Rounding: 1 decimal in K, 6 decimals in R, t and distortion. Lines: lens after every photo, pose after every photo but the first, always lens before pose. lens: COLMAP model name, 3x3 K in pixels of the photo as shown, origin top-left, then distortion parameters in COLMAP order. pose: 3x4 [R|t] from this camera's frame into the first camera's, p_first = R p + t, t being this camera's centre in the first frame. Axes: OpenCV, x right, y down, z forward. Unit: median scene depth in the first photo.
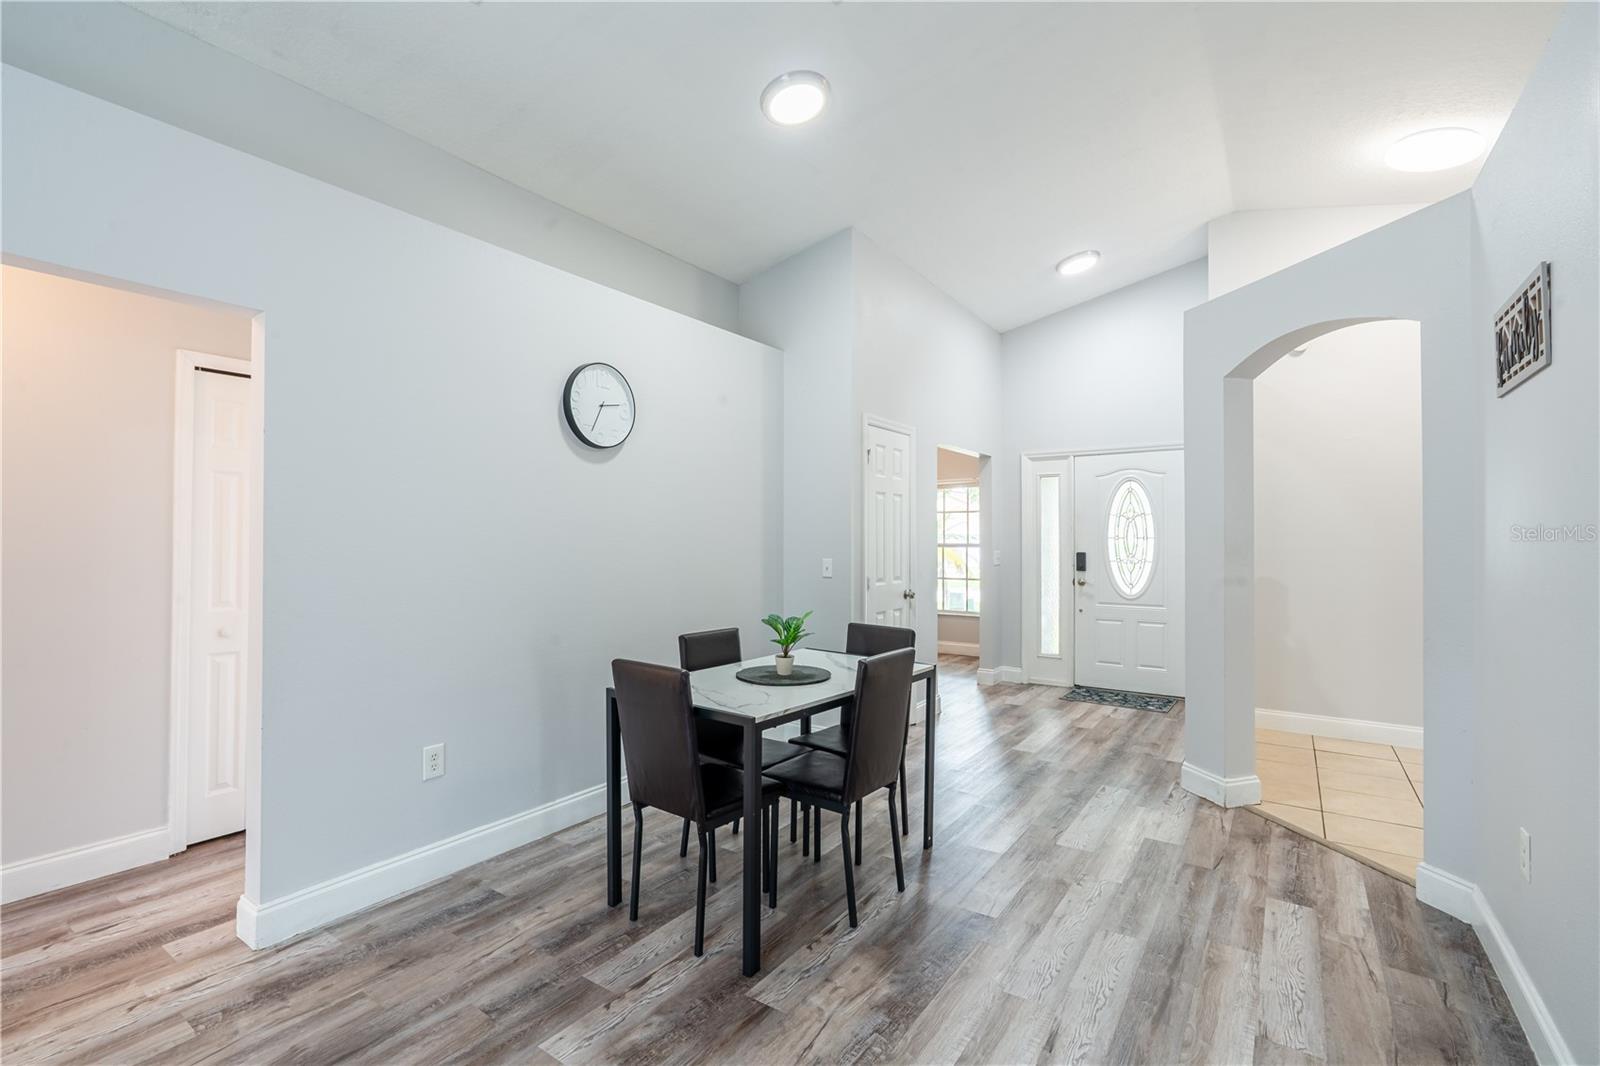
lens RADIAL K [[717.1, 0, 782.3], [0, 717.1, 535.0], [0, 0, 1]] dist [-0.011998, 0.005293]
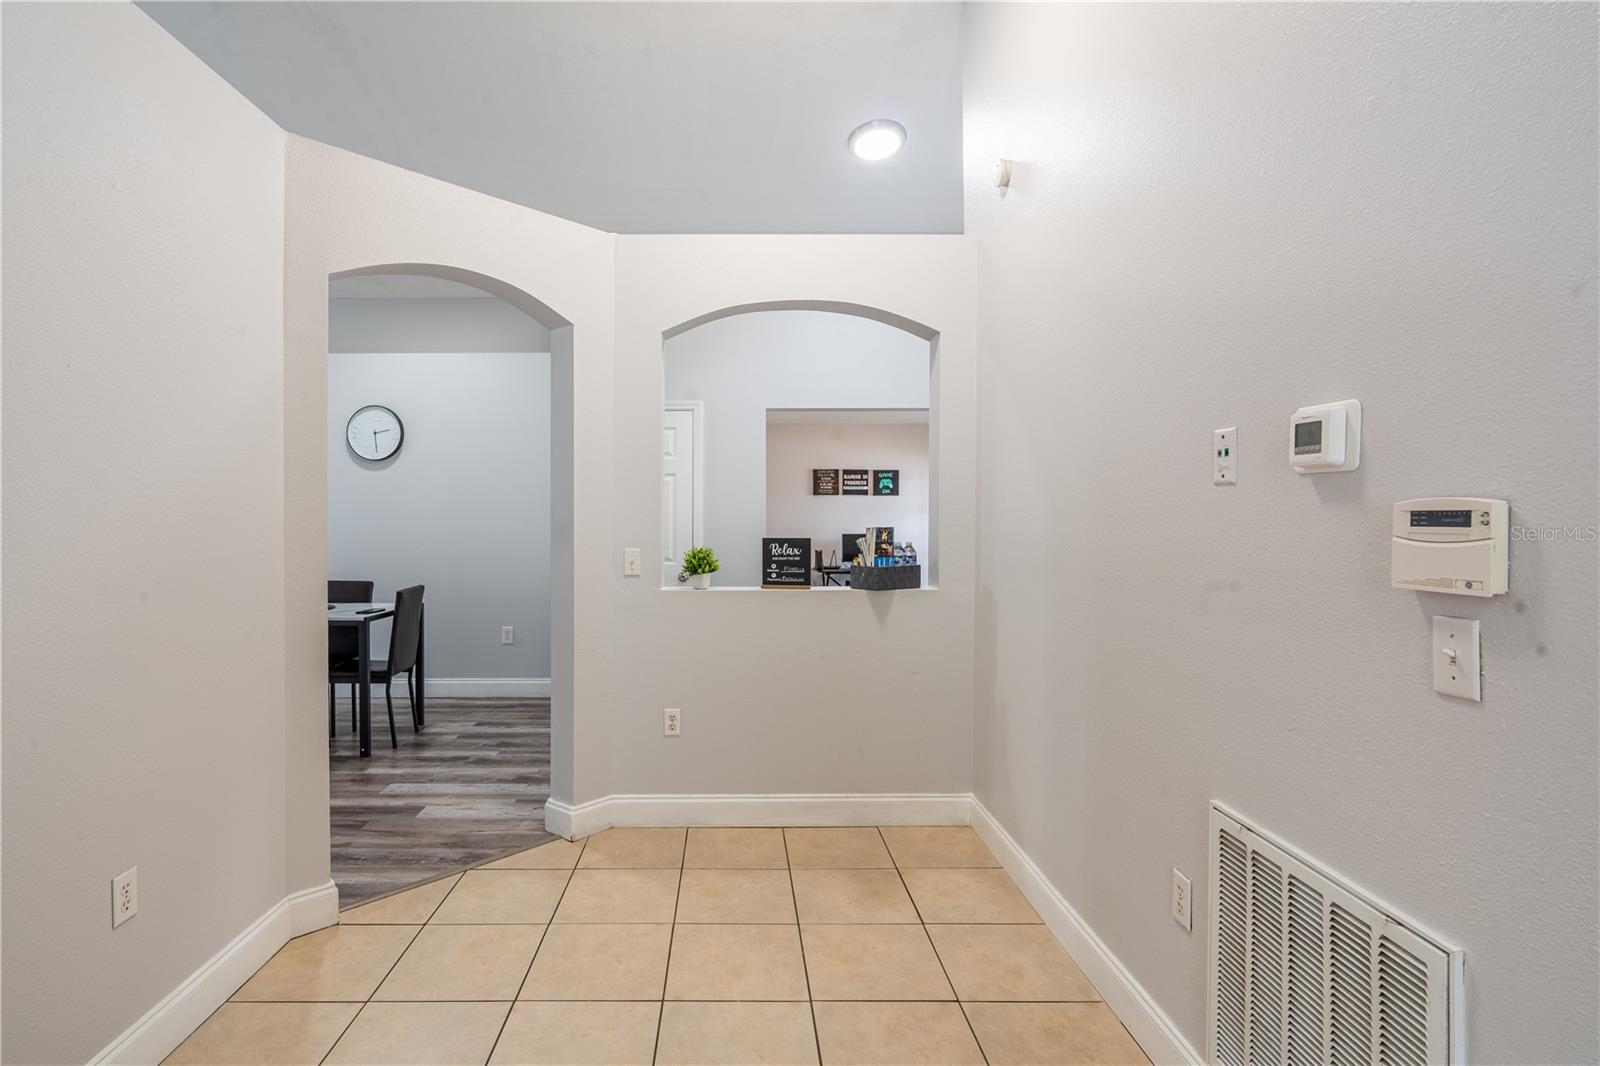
lens RADIAL K [[763.0, 0, 725.0], [0, 763.0, 533.1], [0, 0, 1]] dist [-0.012437, 0.005321]
pose [[0.584655, 0.019670, -0.811043, 2.051943], [-0.001456, 0.999730, 0.023196, -0.004202], [0.811281, -0.012380, 0.584526, 0.872898]]
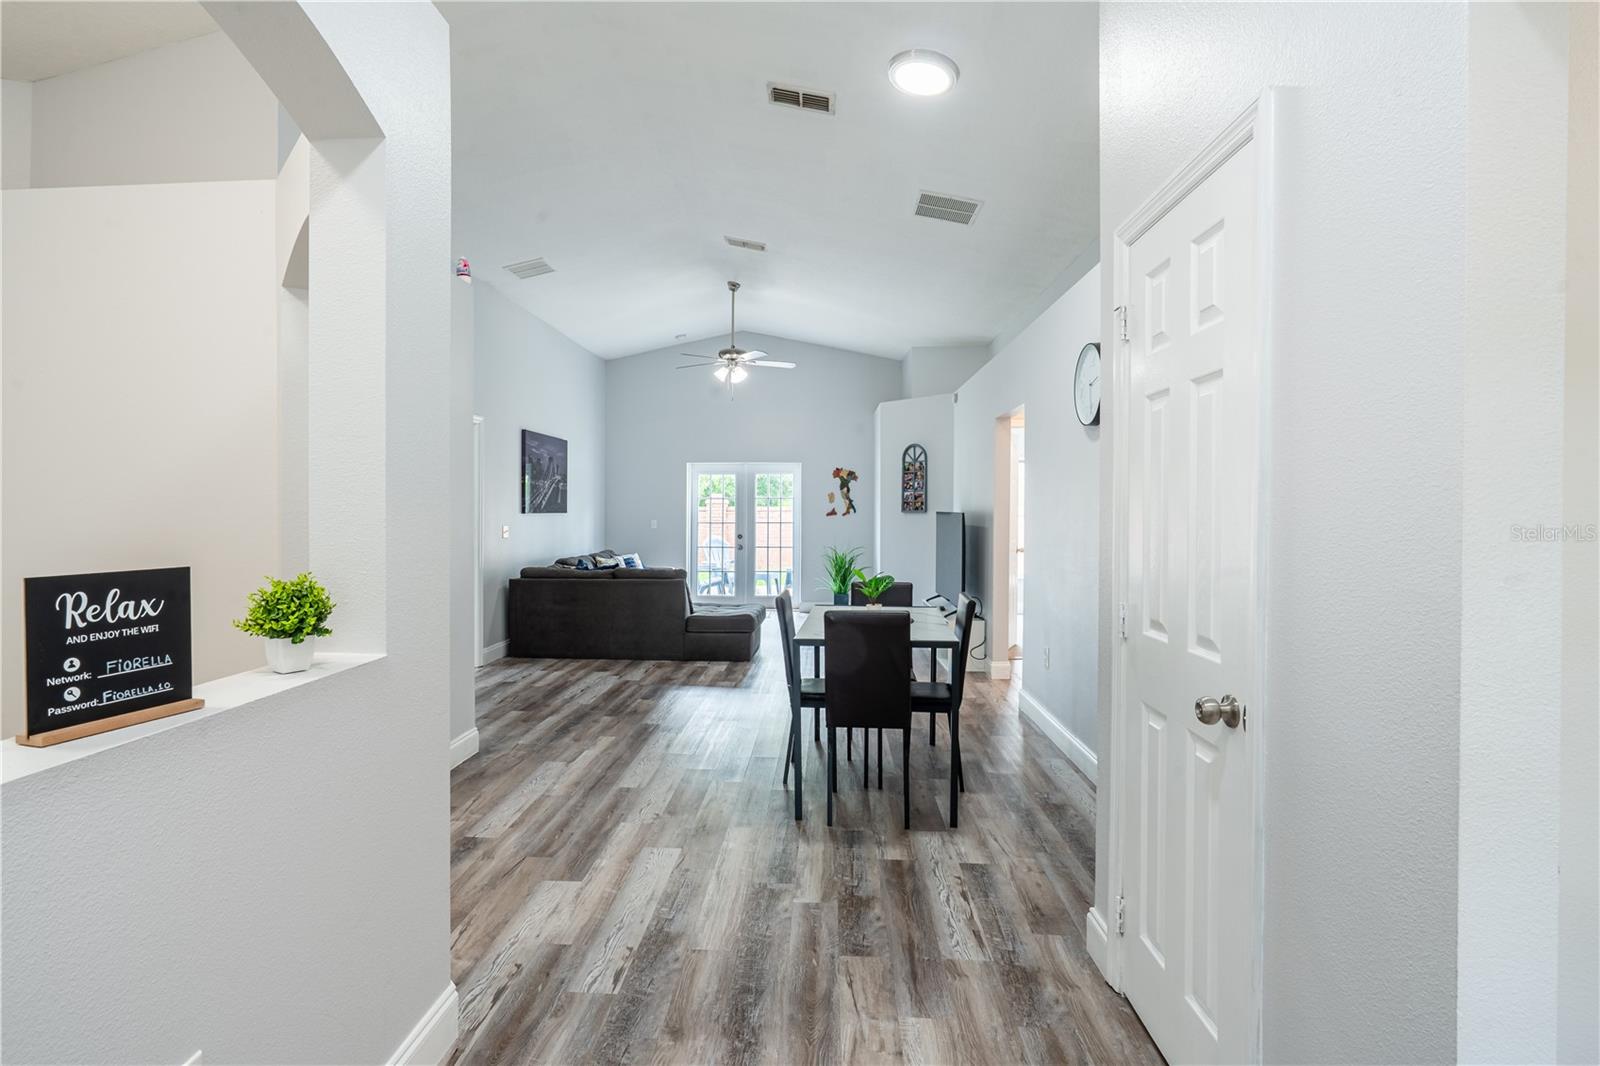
lens RADIAL K [[763.0, 0, 792.5], [0, 763.0, 535.4], [0, 0, 1]] dist [-0.012437, 0.005321]
pose [[-0.840153, 0.014824, -0.542146, 0.949263], [0.000064, 0.999629, 0.027233, 0.008868], [0.542349, 0.022845, -0.839843, 2.278616]]
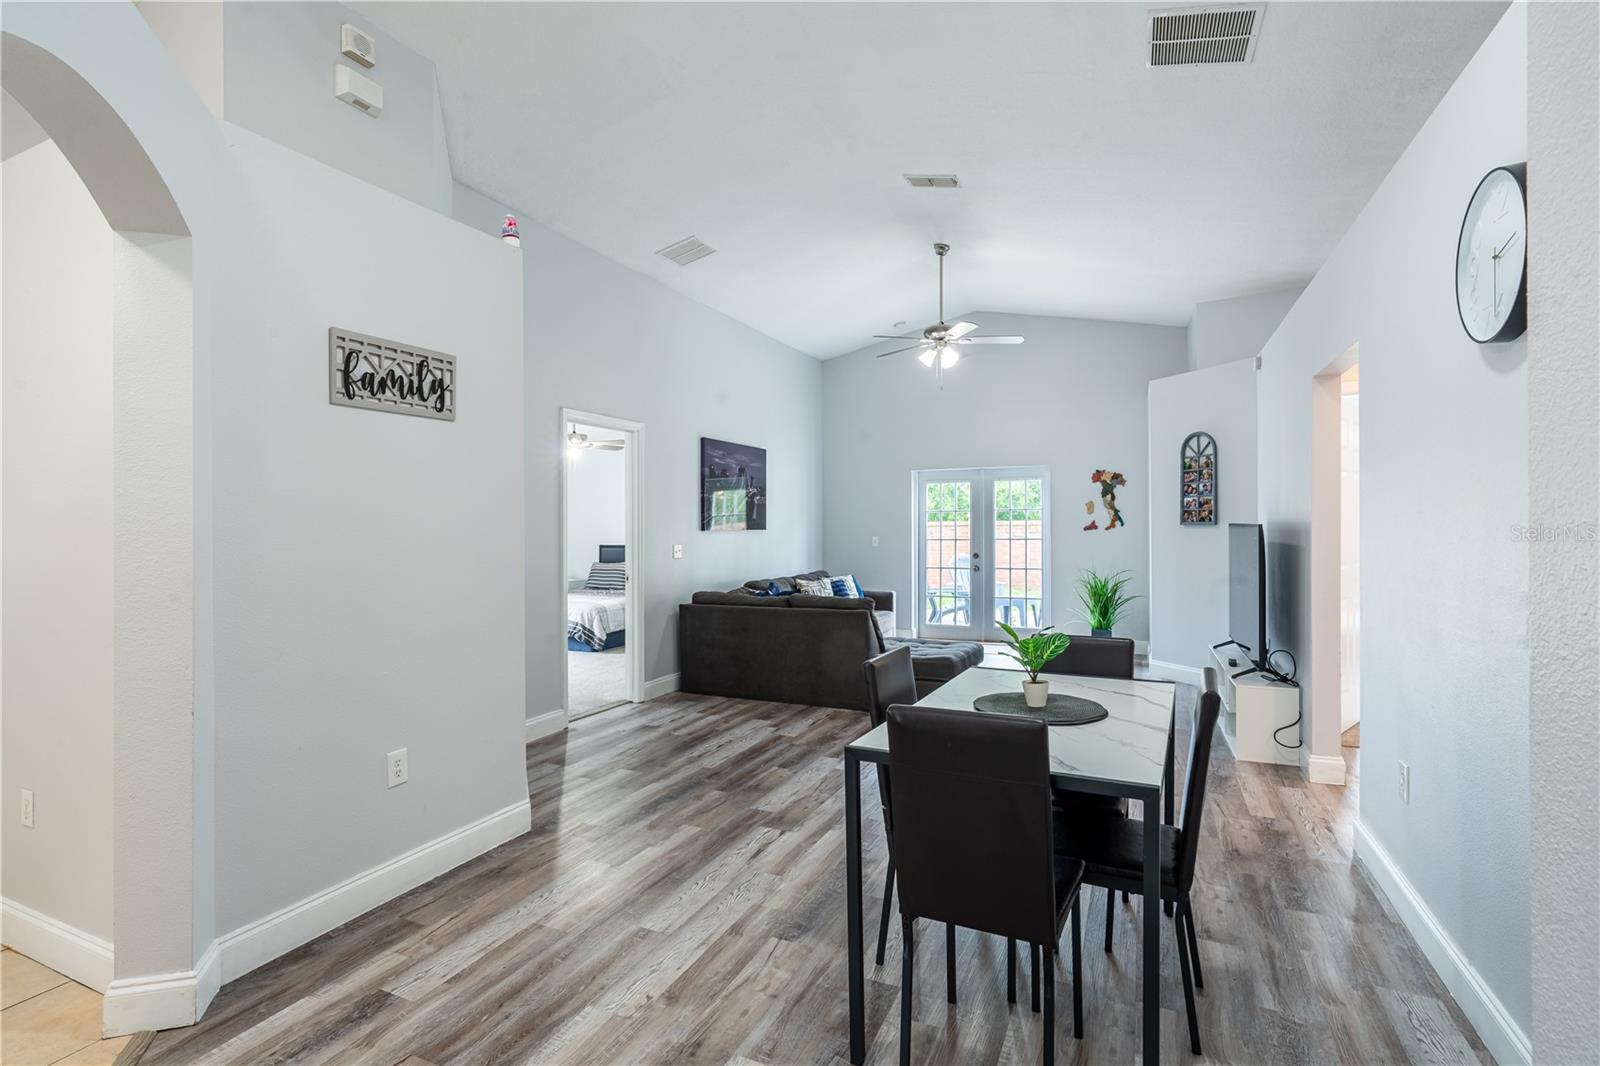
lens RADIAL K [[763.0, 0, 797.0], [0, 763.0, 537.2], [0, 0, 1]] dist [-0.012437, 0.005321]
pose [[-0.980866, 0.009804, -0.194440, 0.441500], [0.008620, 0.999939, 0.006935, 0.011328], [0.194496, 0.005126, -0.980890, 1.915685]]
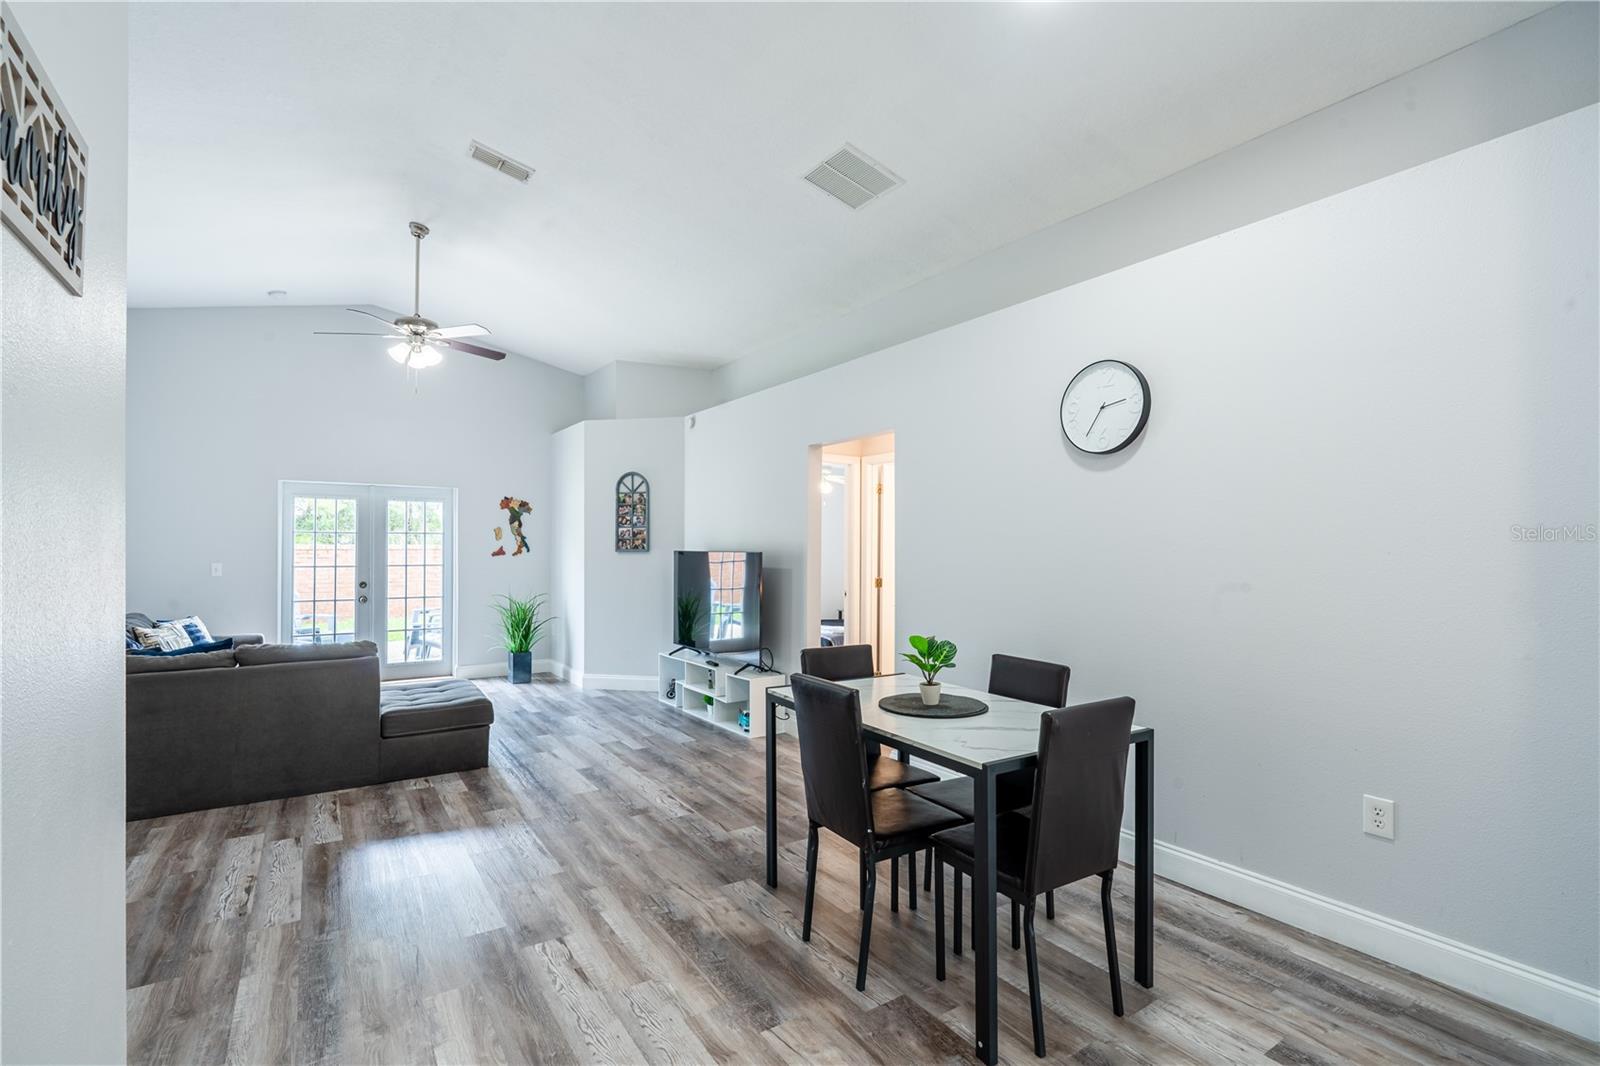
lens RADIAL K [[717.1, 0, 790.7], [0, 717.1, 556.7], [0, 0, 1]] dist [-0.011998, 0.005293]
pose [[-0.352233, 0.006612, -0.935889, 0.995532], [0.003040, 0.999978, 0.005921, 0.004380], [0.935907, -0.000760, -0.352245, 1.273893]]
